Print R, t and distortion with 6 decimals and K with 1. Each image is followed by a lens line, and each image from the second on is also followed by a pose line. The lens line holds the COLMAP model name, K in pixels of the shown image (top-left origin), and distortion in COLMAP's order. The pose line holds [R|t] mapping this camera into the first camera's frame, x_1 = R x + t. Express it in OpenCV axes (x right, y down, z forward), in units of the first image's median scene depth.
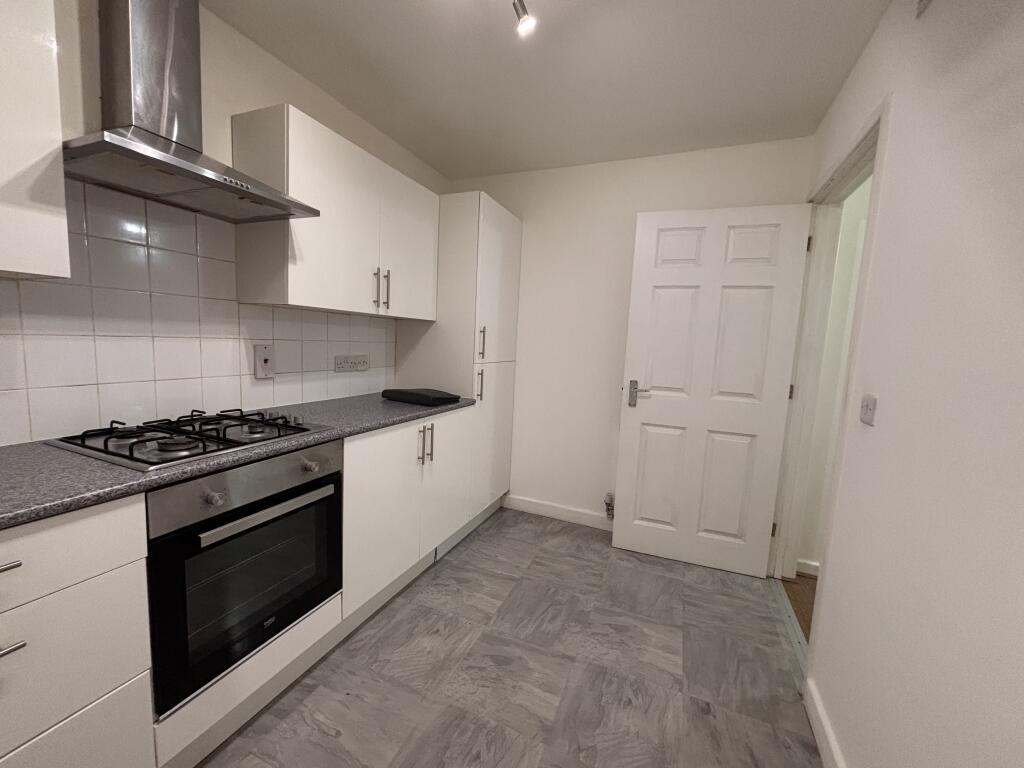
lens RADIAL K [[418.7, 0, 510.3], [0, 418.7, 385.2], [0, 0, 1]] dist [-0.000106, -0.000014]
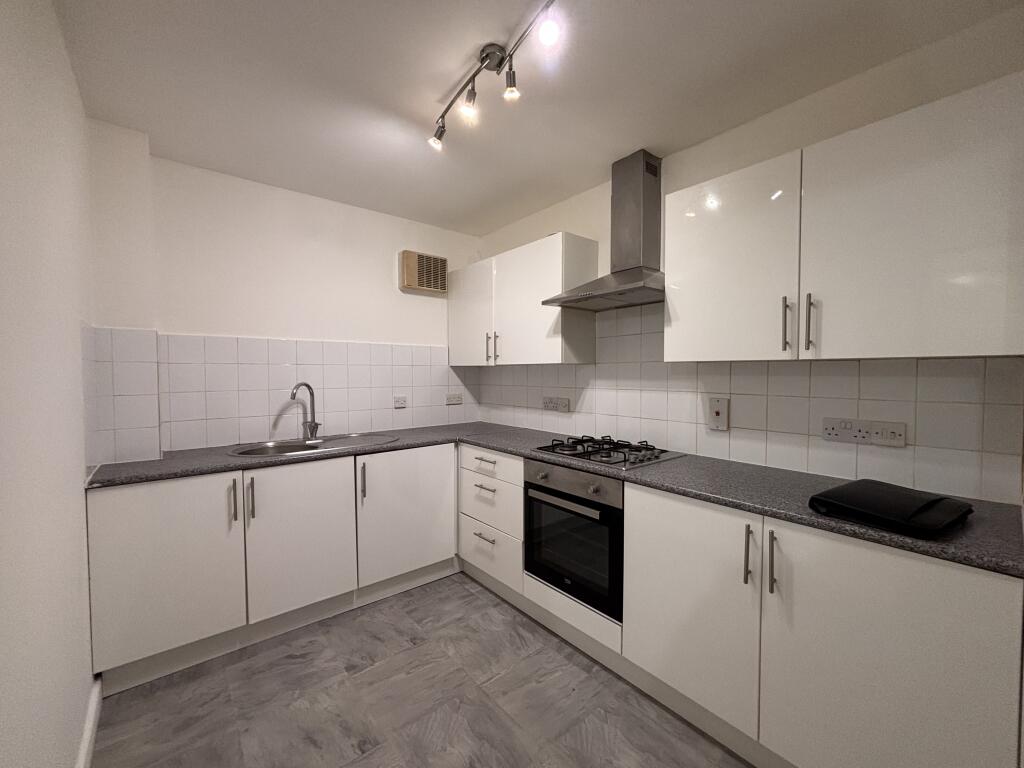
lens RADIAL K [[418.7, 0, 510.3], [0, 418.7, 385.2], [0, 0, 1]] dist [-0.000106, -0.000014]
pose [[-0.474451, -0.018081, -0.880096, 0.685508], [-0.115314, 0.992450, 0.041776, -0.129113], [0.872696, 0.121308, -0.472954, 1.186543]]
